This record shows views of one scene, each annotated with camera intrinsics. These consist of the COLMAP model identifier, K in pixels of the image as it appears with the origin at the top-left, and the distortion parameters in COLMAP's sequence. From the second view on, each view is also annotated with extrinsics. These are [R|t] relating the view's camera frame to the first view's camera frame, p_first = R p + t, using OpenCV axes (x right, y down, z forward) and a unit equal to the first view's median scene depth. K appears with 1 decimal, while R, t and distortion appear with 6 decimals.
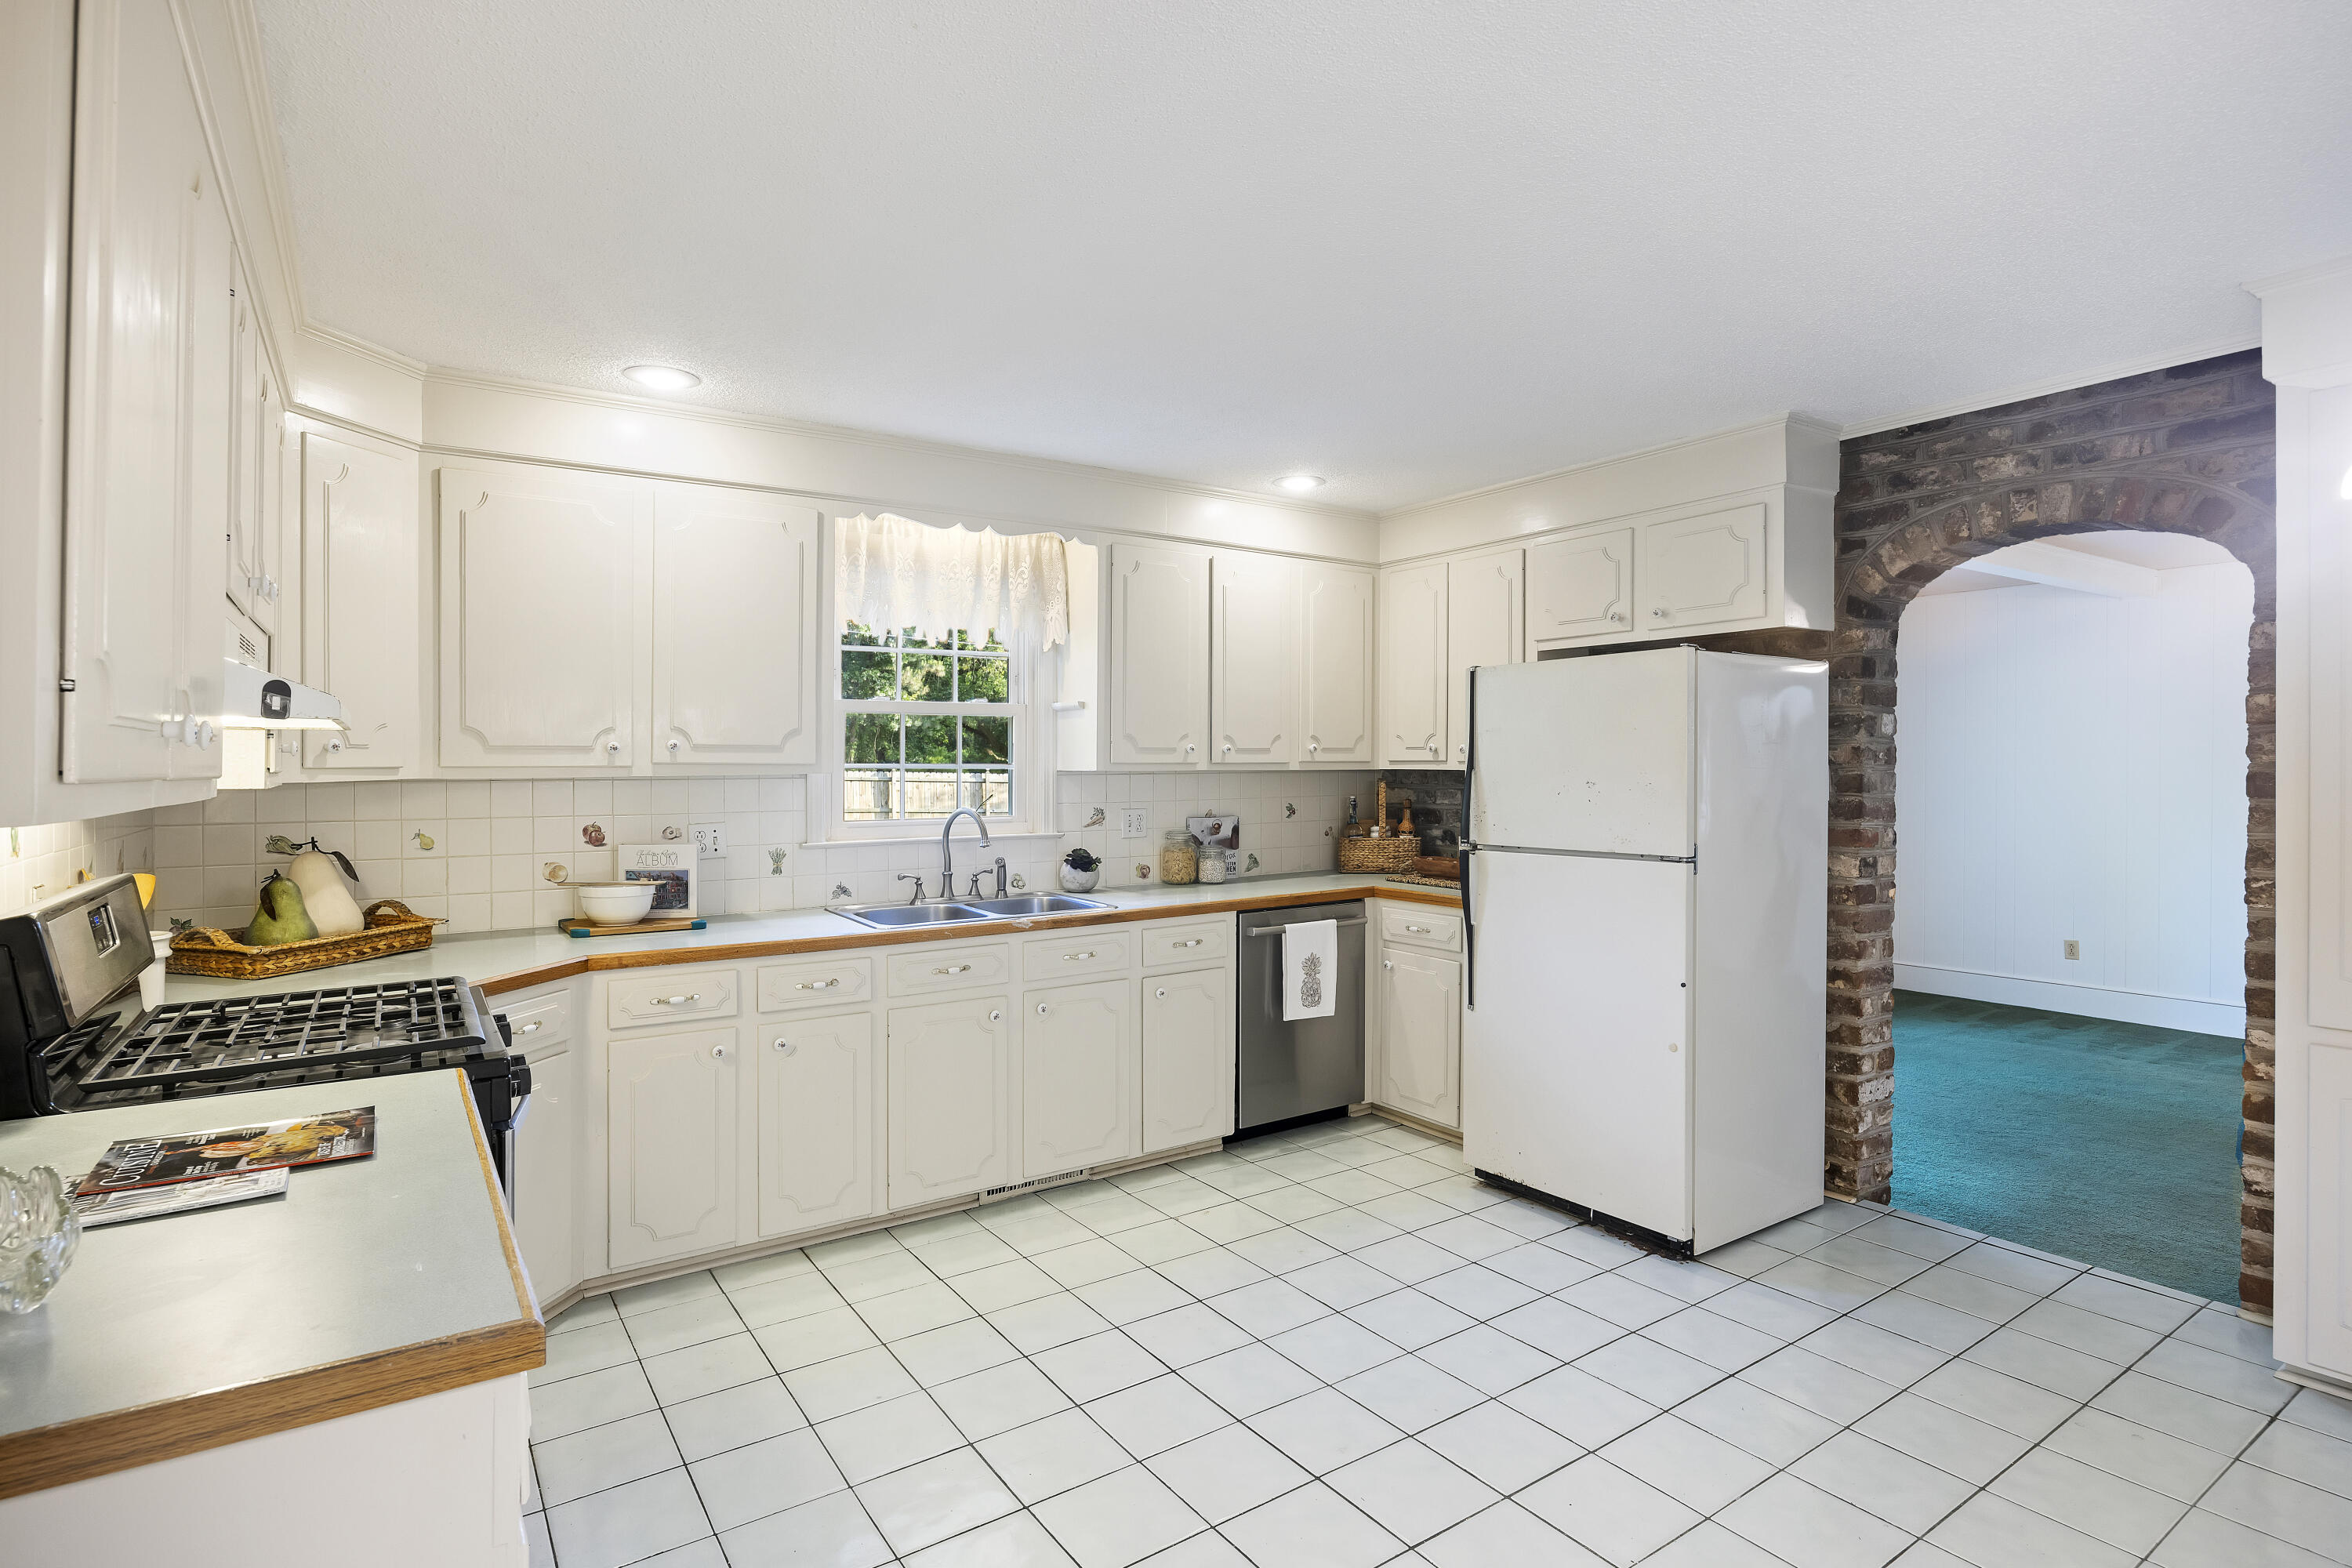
lens RADIAL K [[1185.4, 0, 1128.2], [0, 1185.4, 772.2], [0, 0, 1]] dist [0.003243, 0.001393]
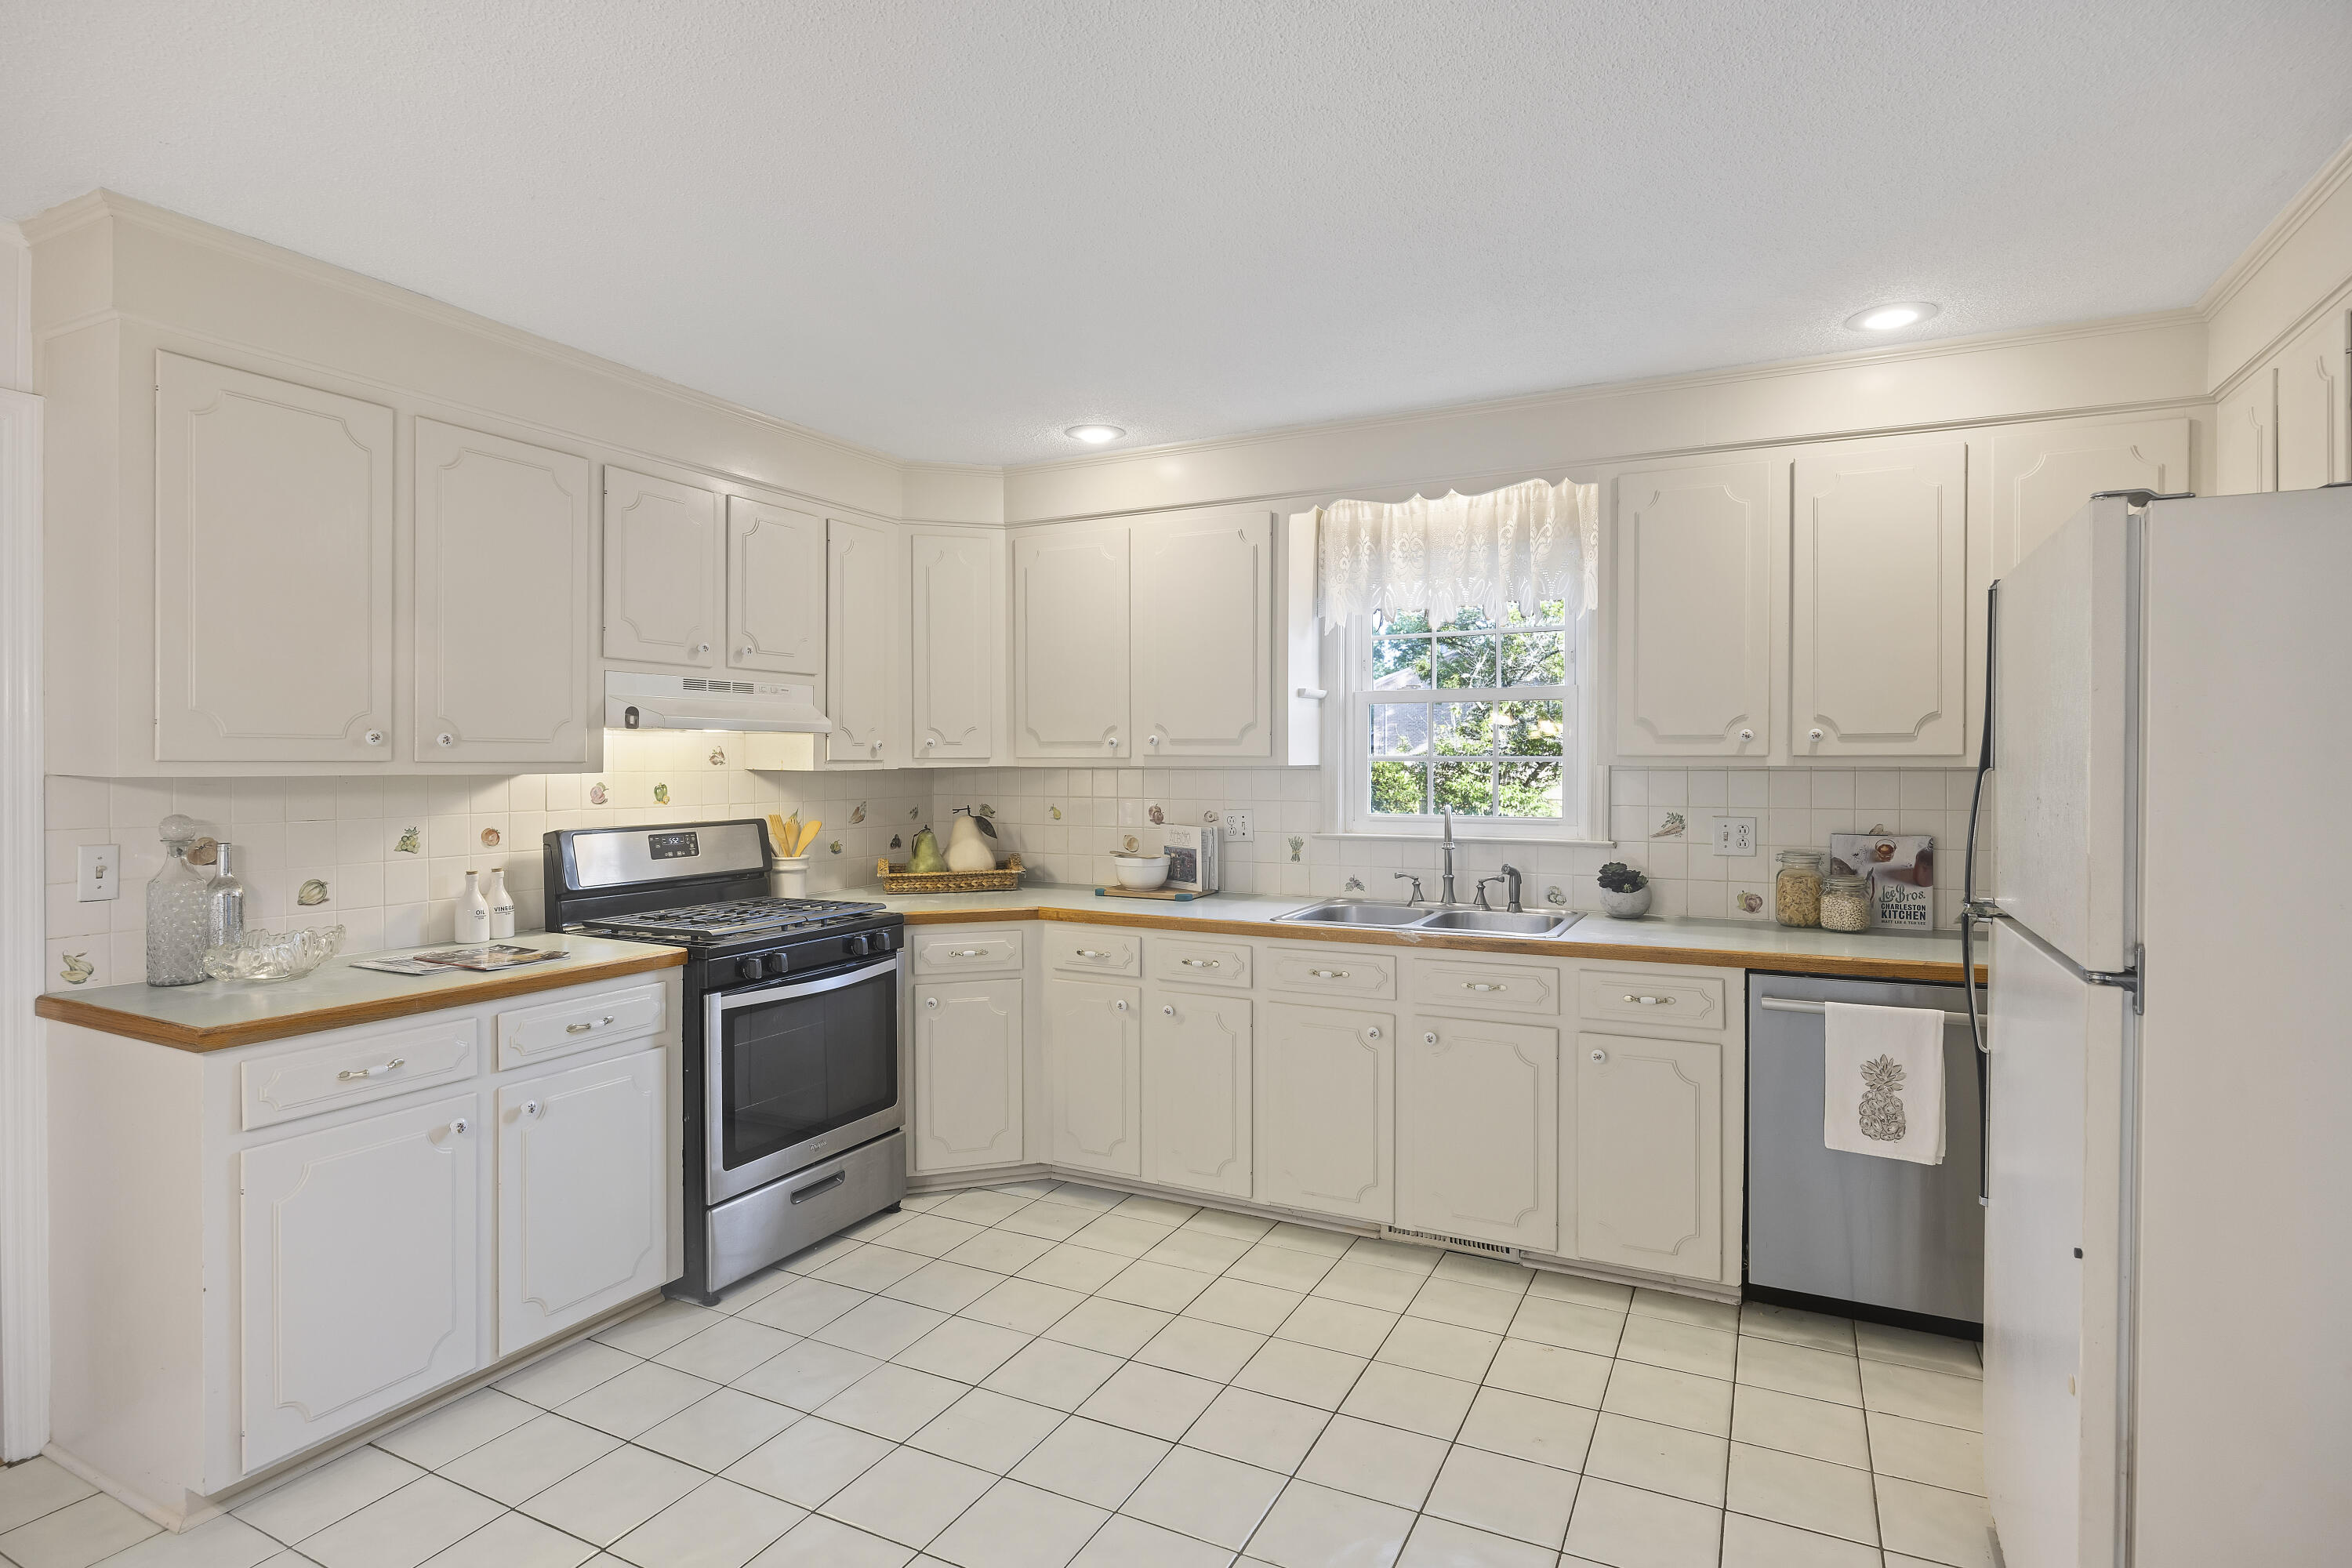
lens RADIAL K [[1185.4, 0, 1195.3], [0, 1185.4, 762.1], [0, 0, 1]] dist [0.003243, 0.001393]
pose [[0.506075, 0.007161, -0.862459, 0.562321], [-0.007154, 0.999966, 0.004104, -0.005023], [0.862460, 0.004093, 0.506109, 0.392247]]
